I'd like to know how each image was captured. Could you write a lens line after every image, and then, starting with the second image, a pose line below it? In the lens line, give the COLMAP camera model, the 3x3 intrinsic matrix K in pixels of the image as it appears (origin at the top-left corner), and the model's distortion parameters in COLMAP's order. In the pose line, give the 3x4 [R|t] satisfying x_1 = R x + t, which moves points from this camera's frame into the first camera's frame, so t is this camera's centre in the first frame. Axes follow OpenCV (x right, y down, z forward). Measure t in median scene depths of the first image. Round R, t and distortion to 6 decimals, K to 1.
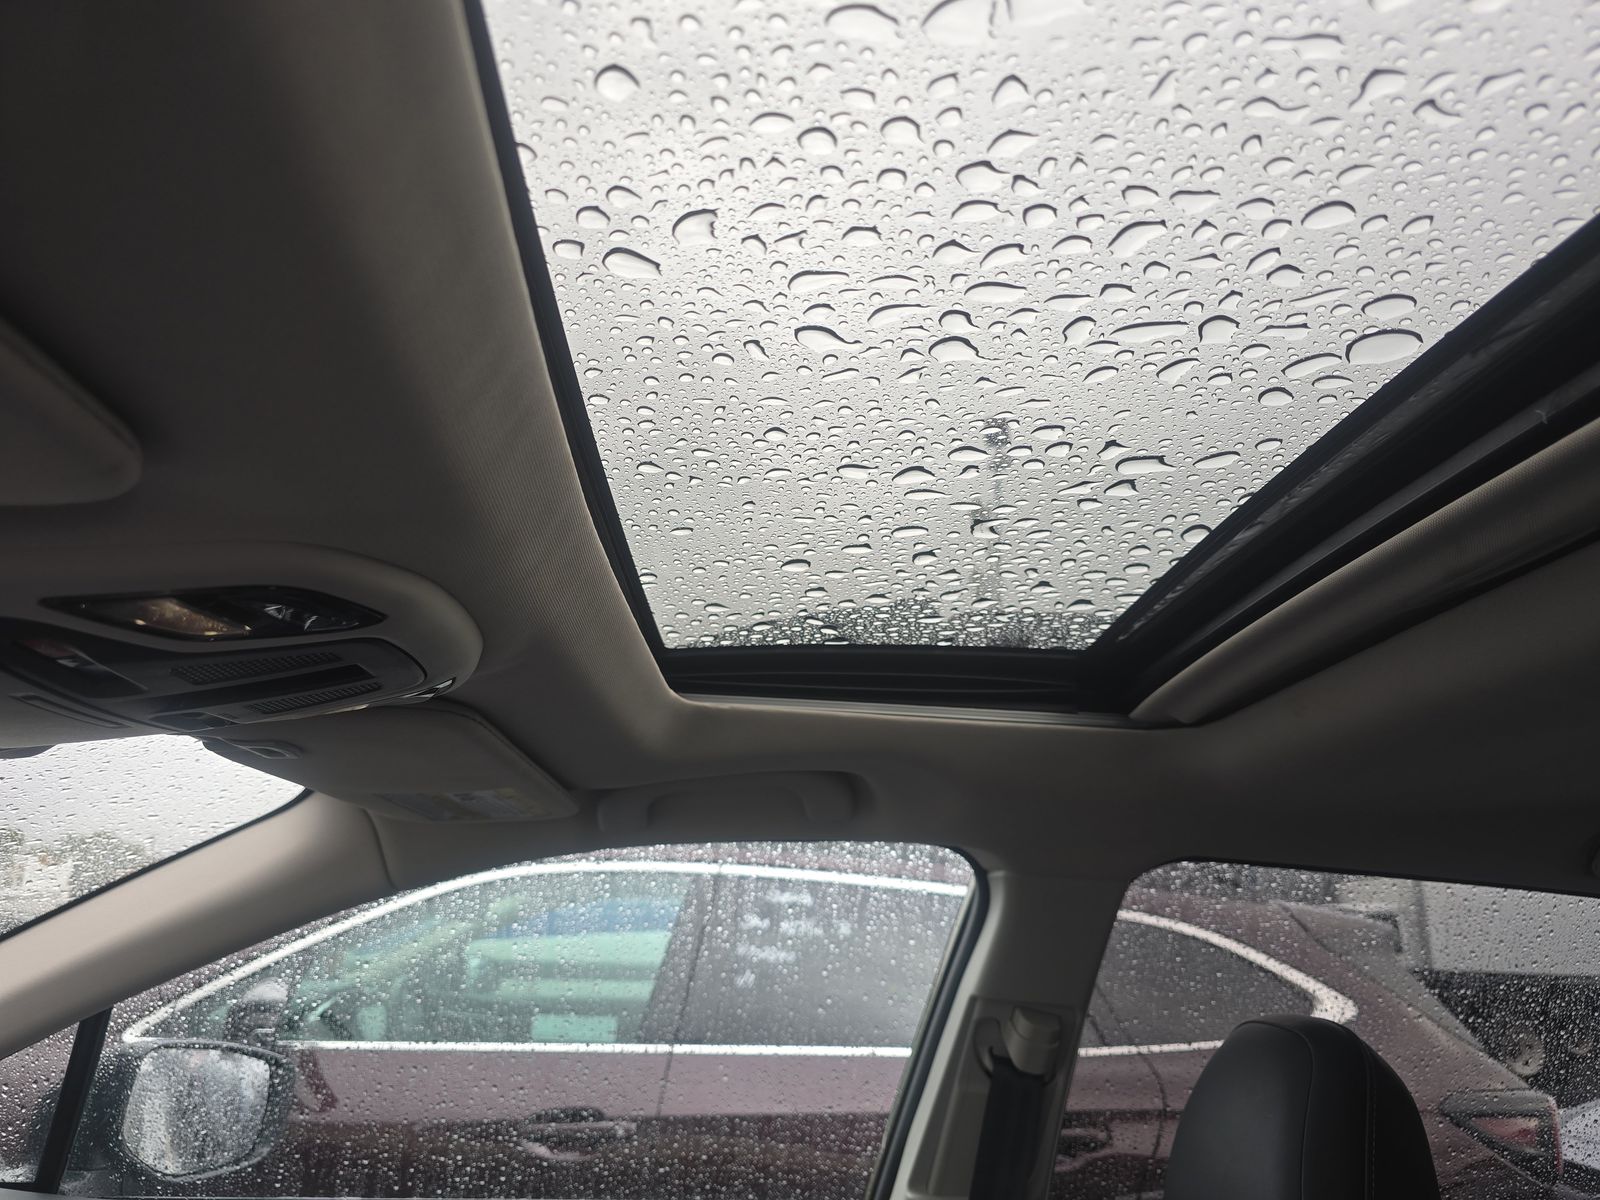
lens RADIAL K [[1084.2, 0, 801.7], [0, 1084.2, 639.5], [0, 0, 1]] dist [0.053055, -0.035089]
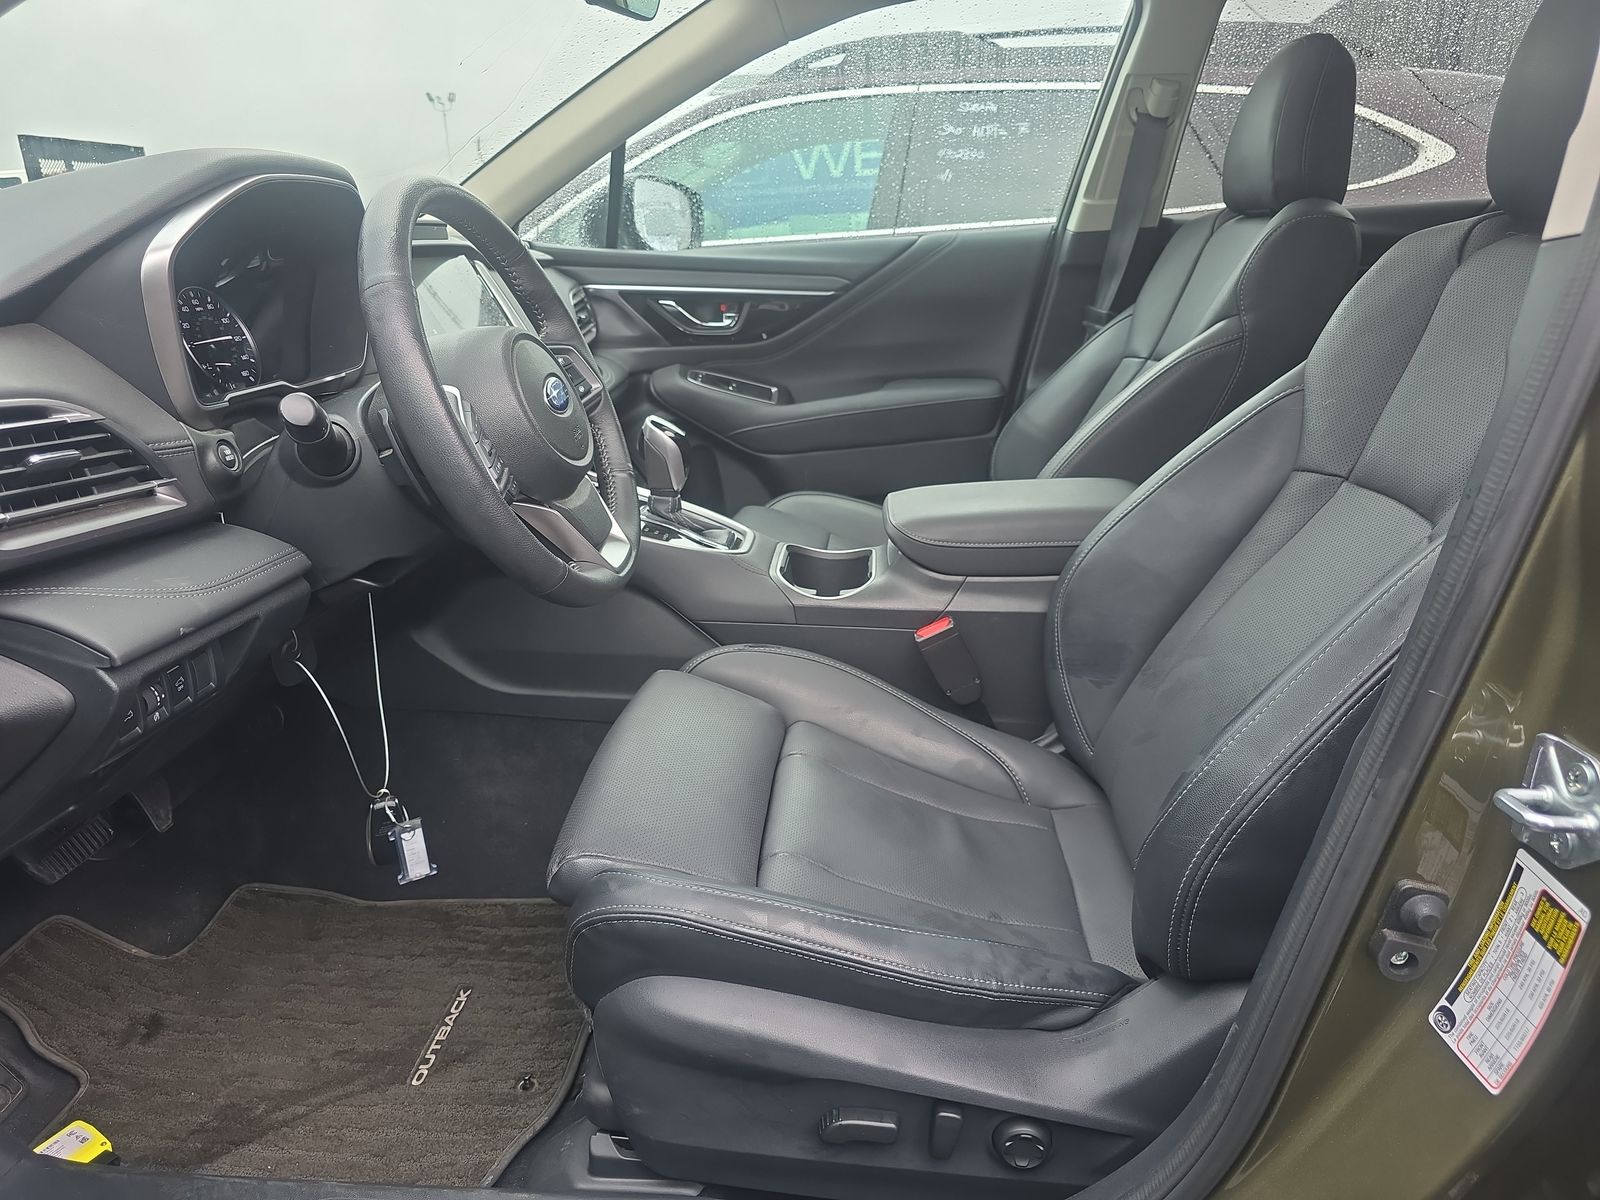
lens RADIAL K [[1084.2, 0, 801.7], [0, 1084.2, 639.5], [0, 0, 1]] dist [0.053055, -0.035089]
pose [[0.989471, -0.031626, -0.141237, -0.116571], [0.106443, 0.820229, 0.562045, 0.029665], [0.098072, -0.571160, 0.814959, -0.838401]]
